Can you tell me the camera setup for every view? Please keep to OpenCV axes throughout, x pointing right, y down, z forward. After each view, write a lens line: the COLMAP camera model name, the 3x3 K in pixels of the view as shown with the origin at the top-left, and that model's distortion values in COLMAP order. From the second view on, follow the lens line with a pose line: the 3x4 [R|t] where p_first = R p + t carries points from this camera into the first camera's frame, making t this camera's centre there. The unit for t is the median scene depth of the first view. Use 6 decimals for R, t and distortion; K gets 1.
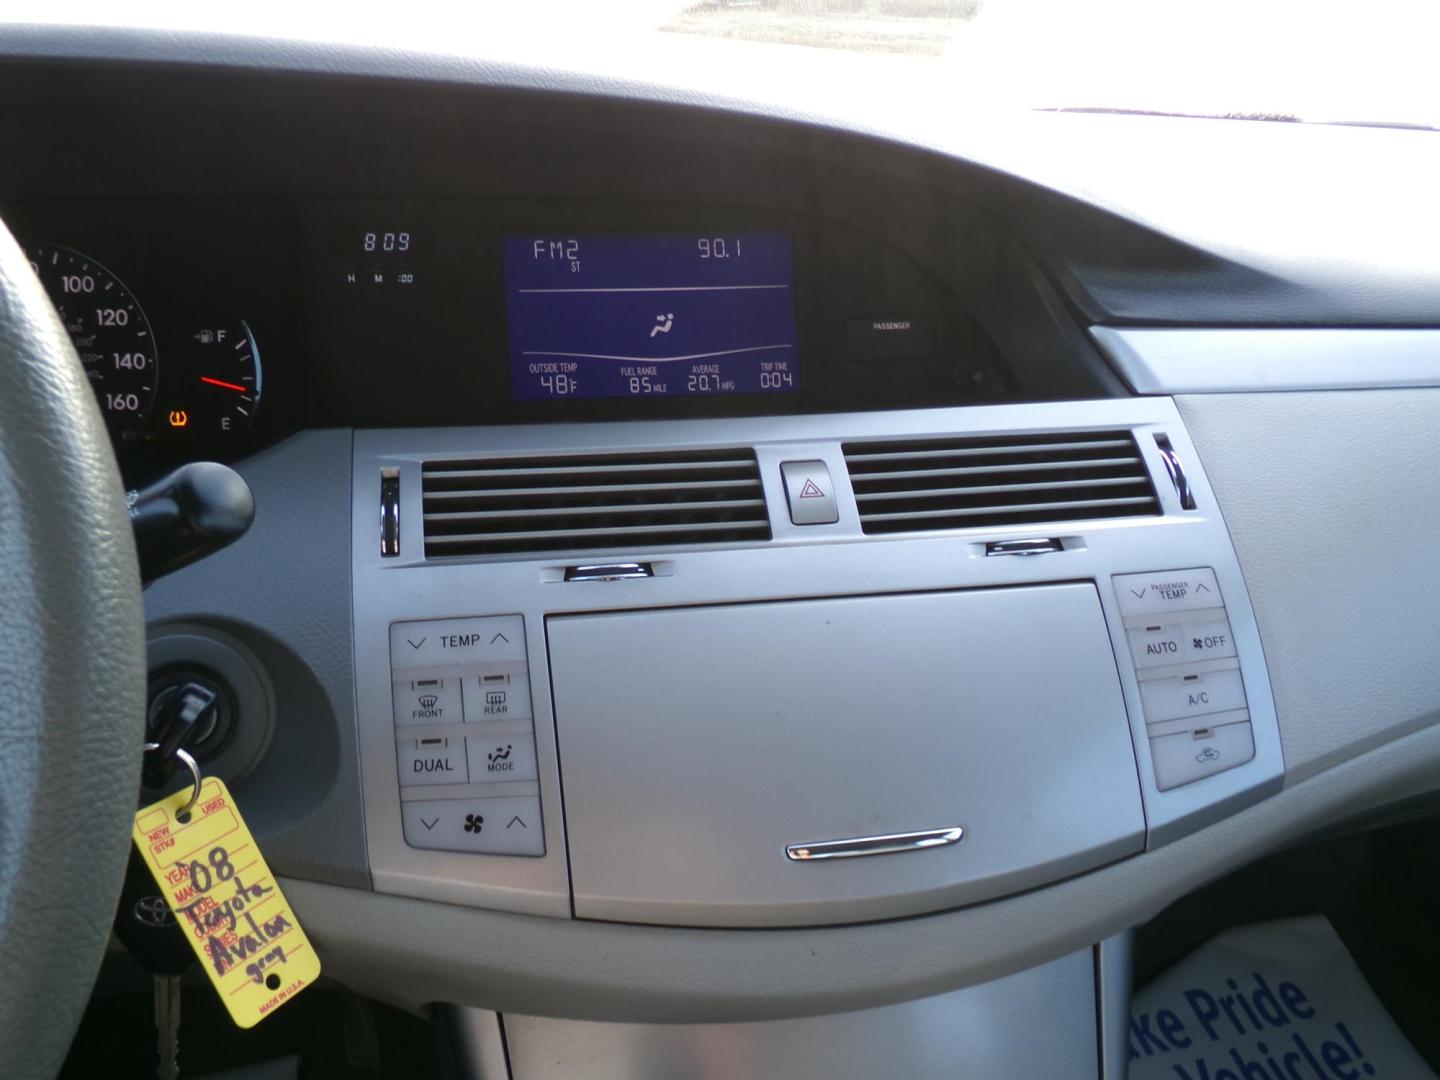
lens RADIAL K [[973.6, 0, 693.9], [0, 973.6, 541.6], [0, 0, 1]] dist [0.109705, -0.107187]
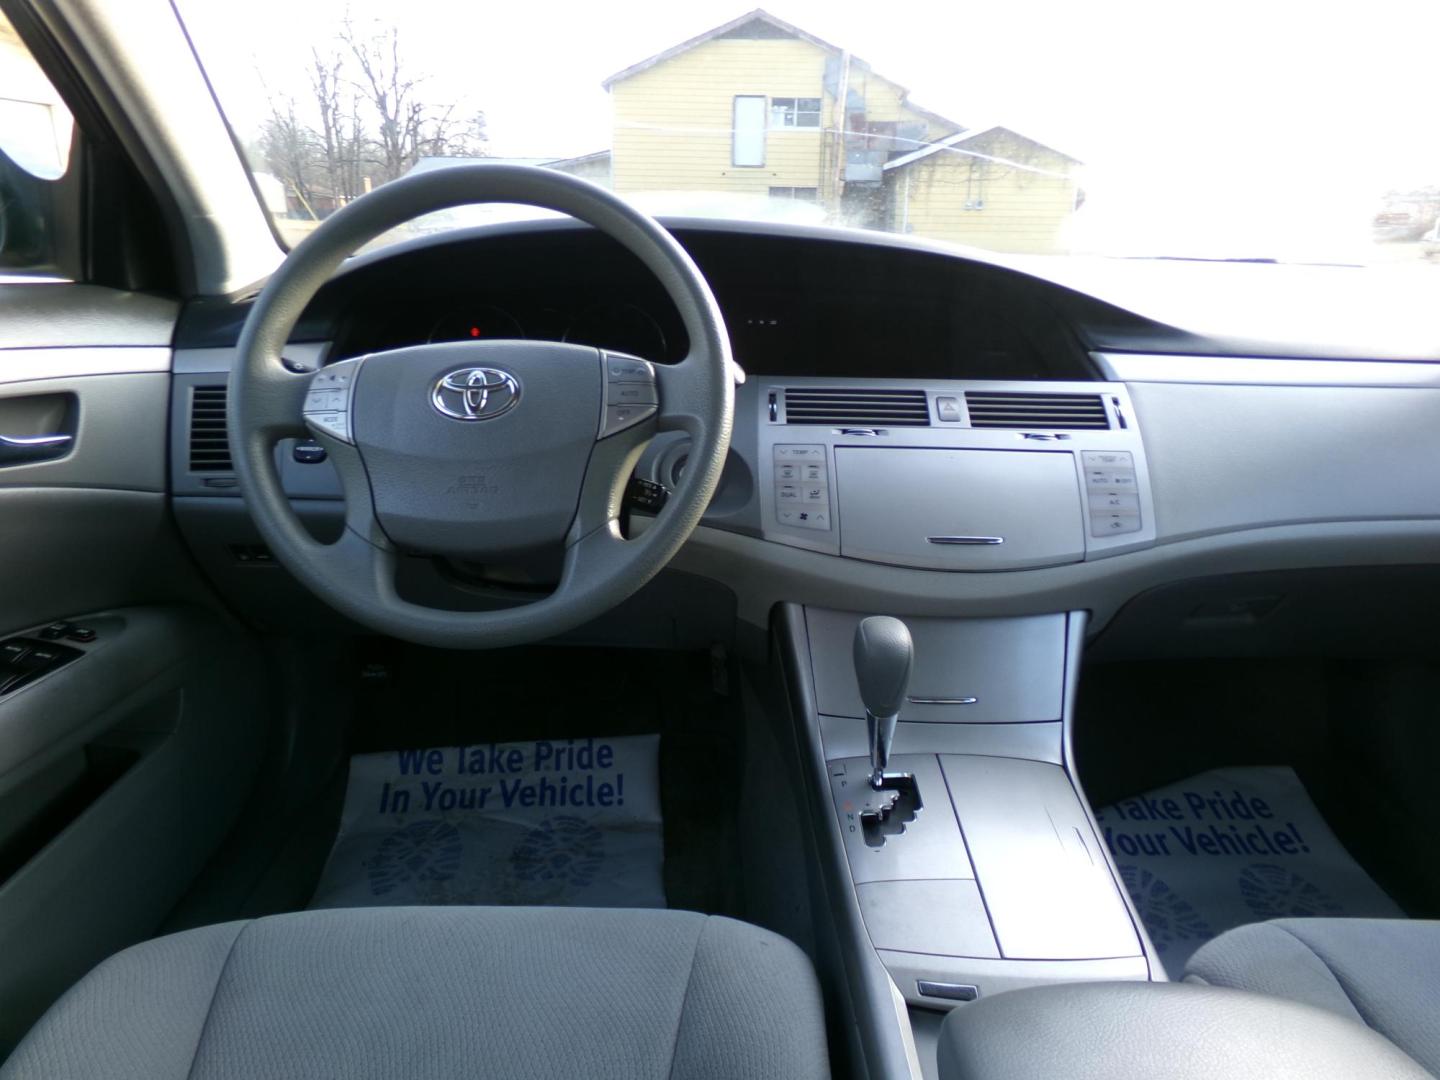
lens RADIAL K [[933.2, 0, 714.7], [0, 933.2, 546.6], [0, 0, 1]] dist [0.002885, 0.005981]
pose [[0.982215, 0.068234, -0.174920, -0.016254], [-0.086399, 0.991387, -0.098419, 0.527861], [0.166698, 0.111782, 0.979651, -1.202792]]
